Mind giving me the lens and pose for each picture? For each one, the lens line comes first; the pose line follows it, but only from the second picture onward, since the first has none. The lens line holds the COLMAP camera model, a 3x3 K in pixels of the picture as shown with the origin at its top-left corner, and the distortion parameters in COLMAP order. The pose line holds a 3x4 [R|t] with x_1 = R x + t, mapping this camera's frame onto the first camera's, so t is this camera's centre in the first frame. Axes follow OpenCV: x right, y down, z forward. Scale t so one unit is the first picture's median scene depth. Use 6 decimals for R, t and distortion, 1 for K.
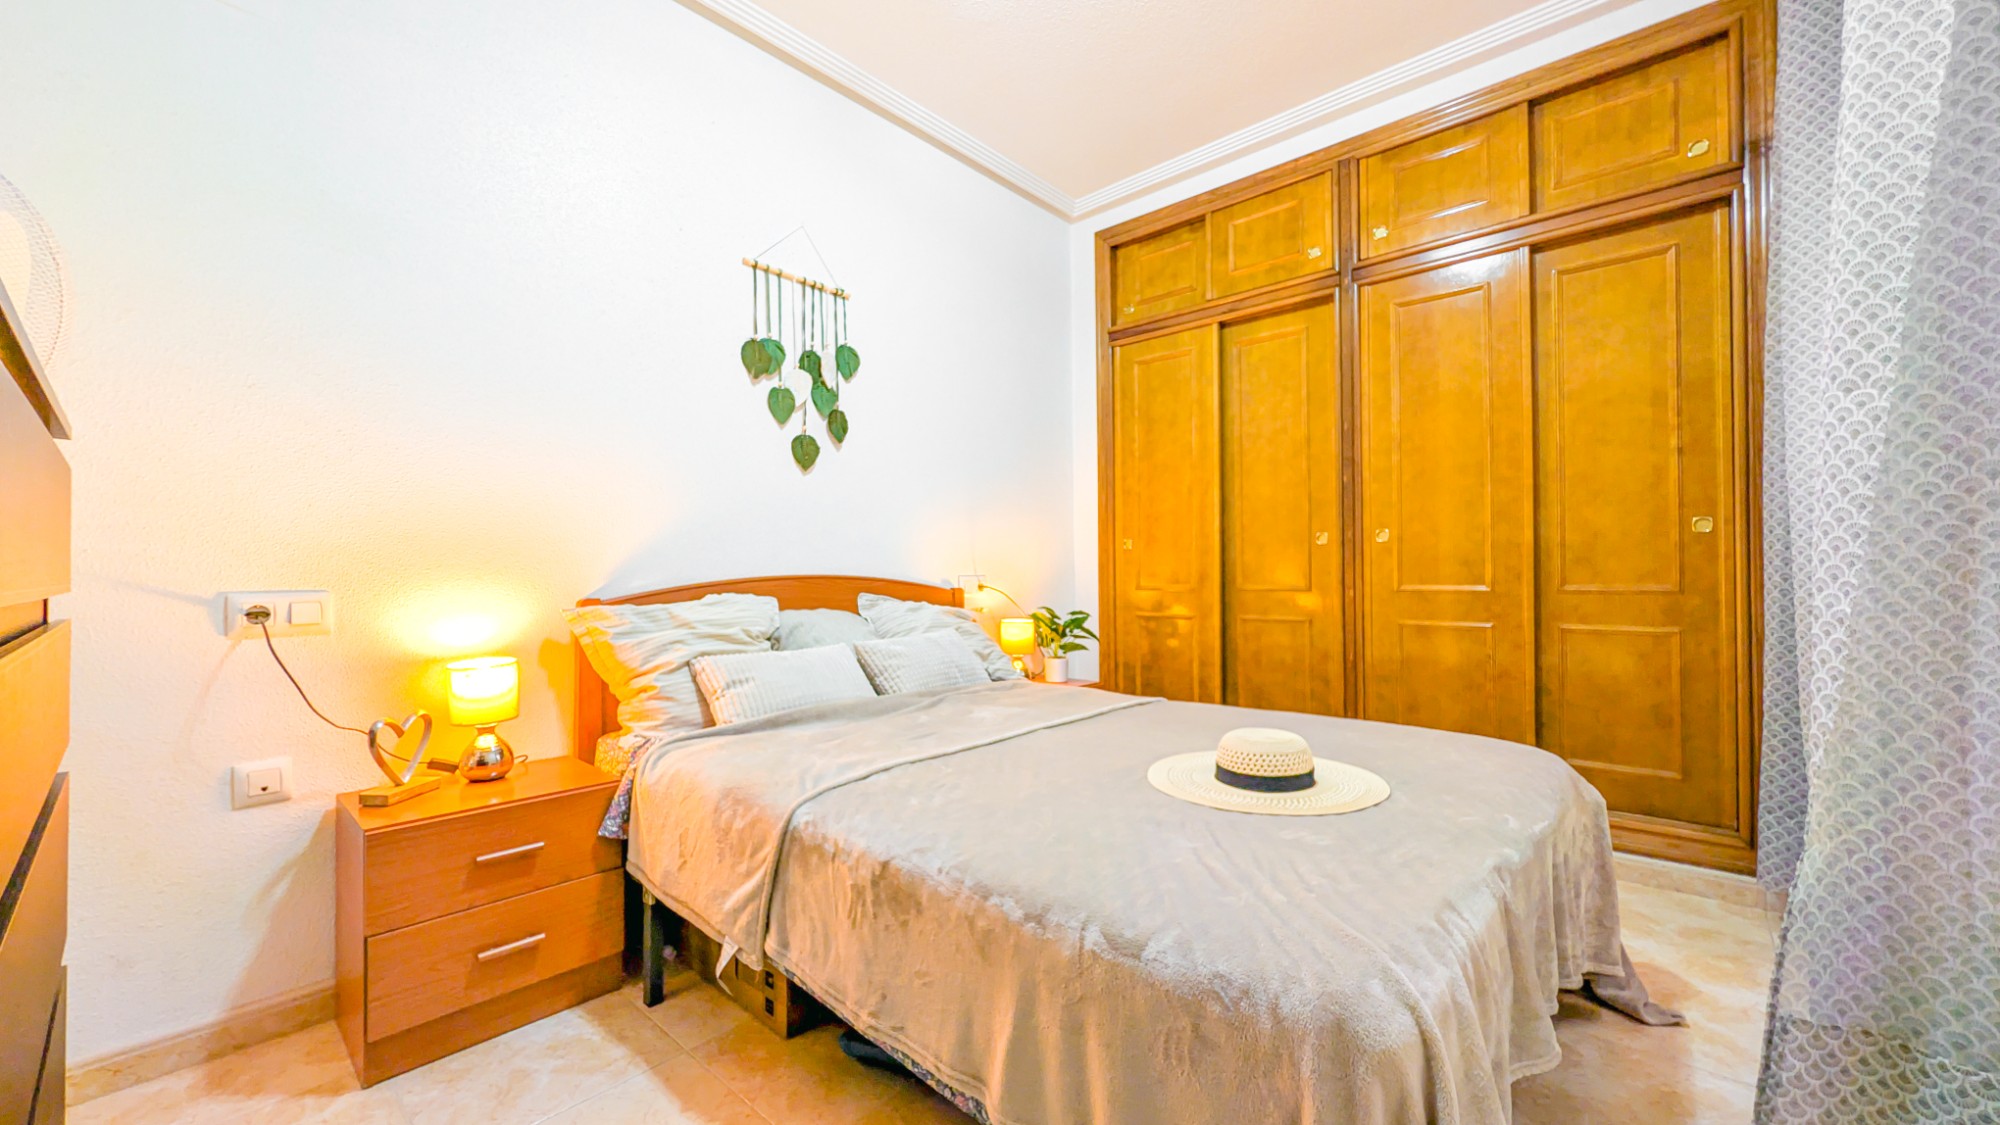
lens RADIAL K [[772.9, 0, 1004.7], [0, 772.9, 566.4], [0, 0, 1]] dist [-0.000089, -0.000061]
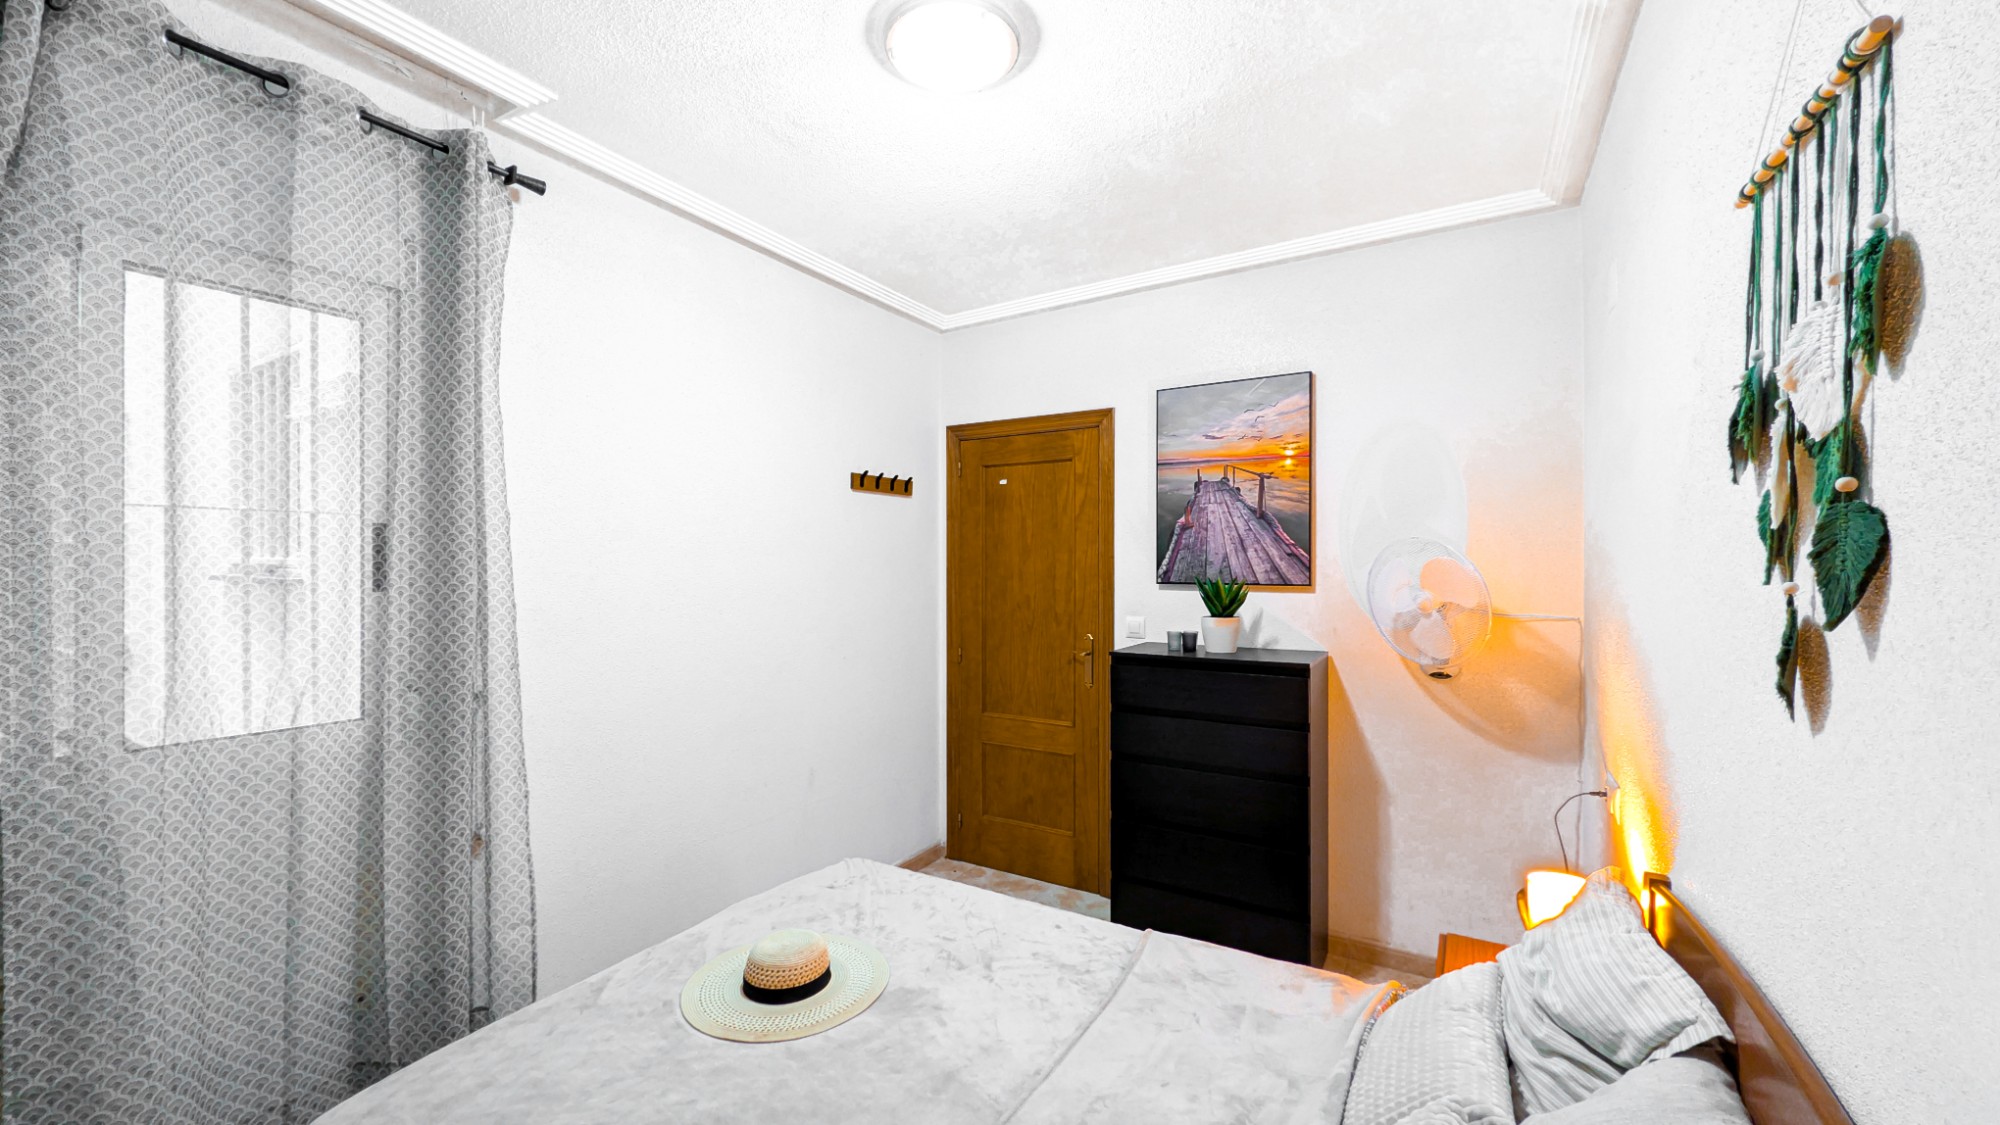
lens RADIAL K [[761.0, 0, 998.3], [0, 761.0, 566.5], [0, 0, 1]] dist [-0.000522, 0.000055]
pose [[-0.985138, 0.007840, -0.171588, 0.117120], [0.008584, 0.999957, -0.003595, -0.177706], [0.171553, -0.005015, -0.985162, 1.180202]]
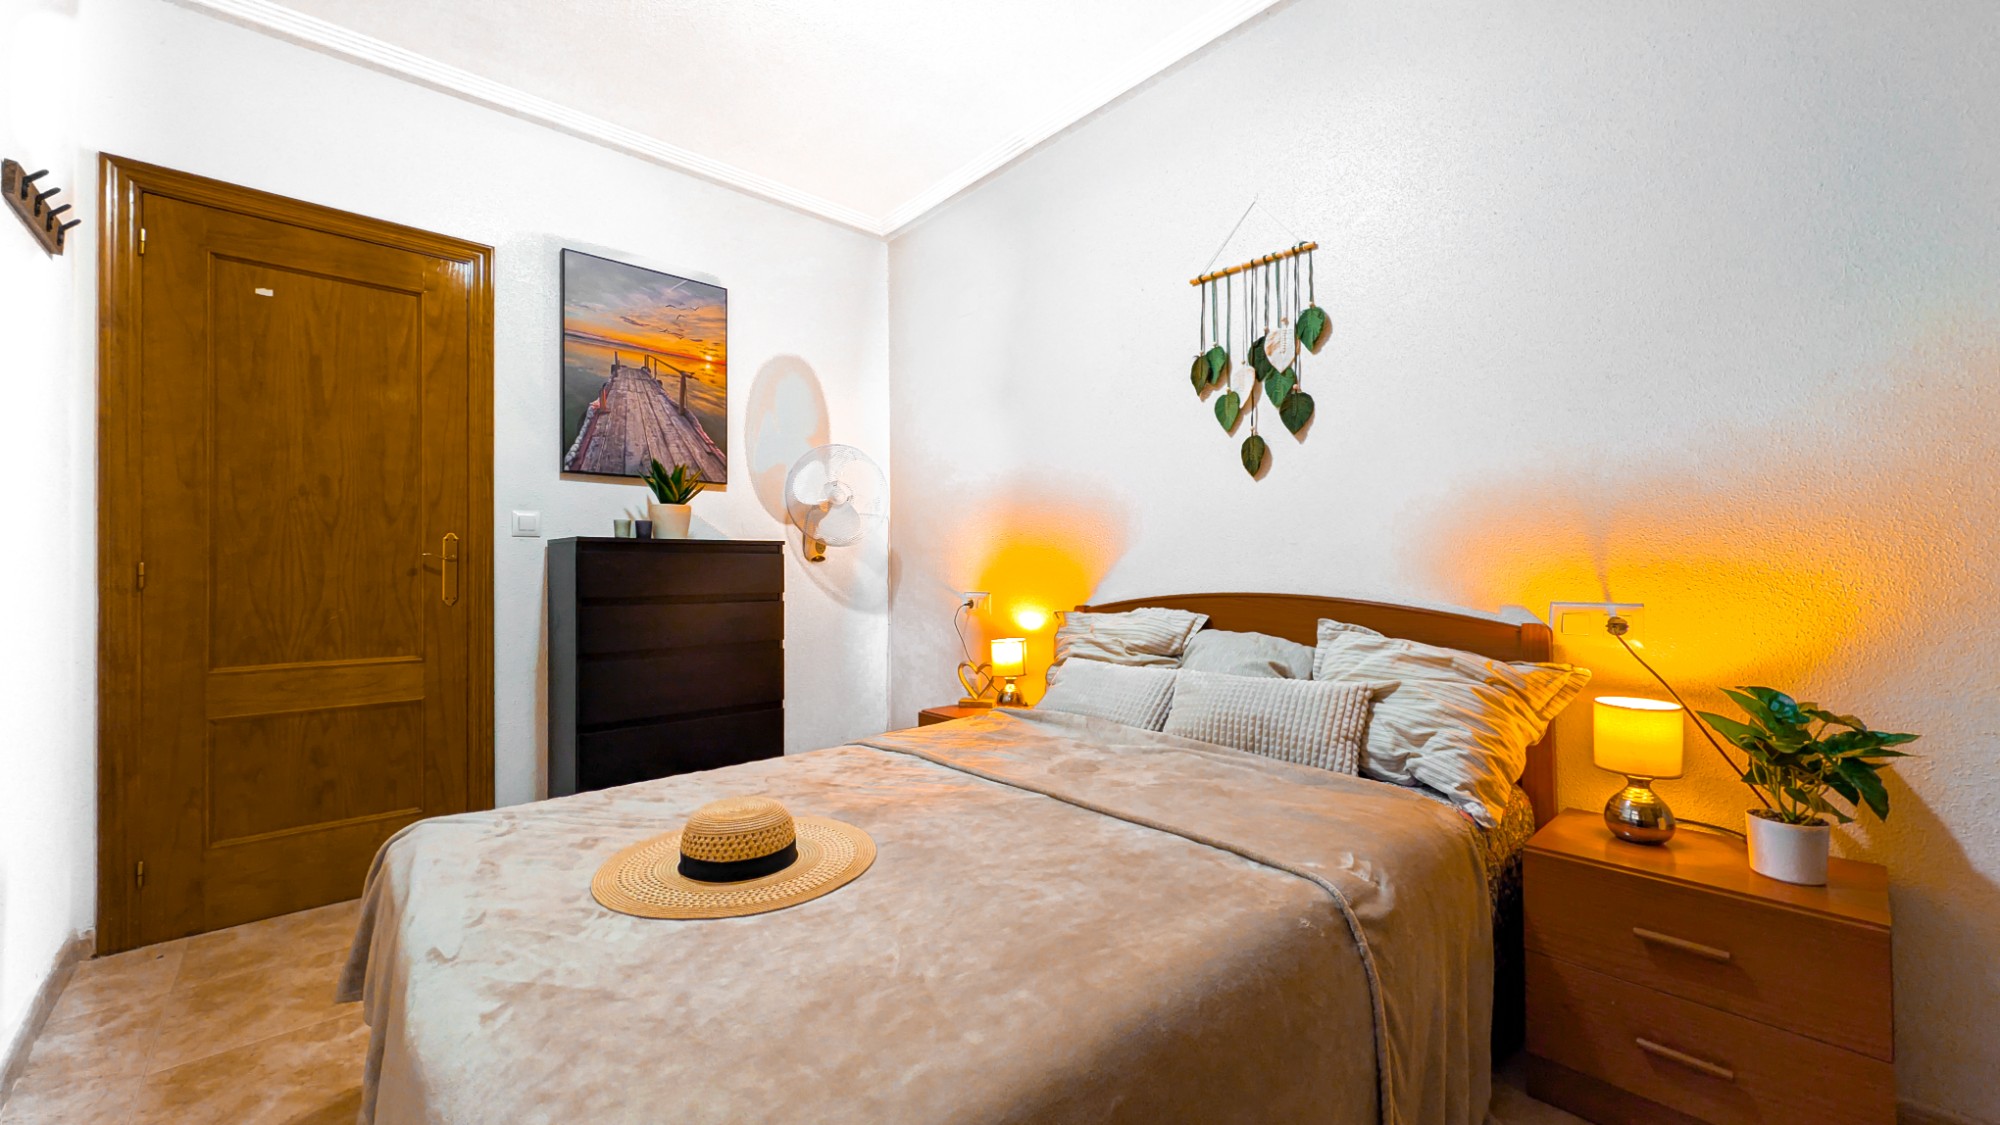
lens RADIAL K [[761.0, 0, 998.3], [0, 761.0, 566.5], [0, 0, 1]] dist [-0.000522, 0.000055]
pose [[-0.115528, 0.003056, -0.993299, 0.609801], [0.012570, 0.999920, 0.001615, -0.022991], [0.993225, -0.012299, -0.115558, 0.759171]]
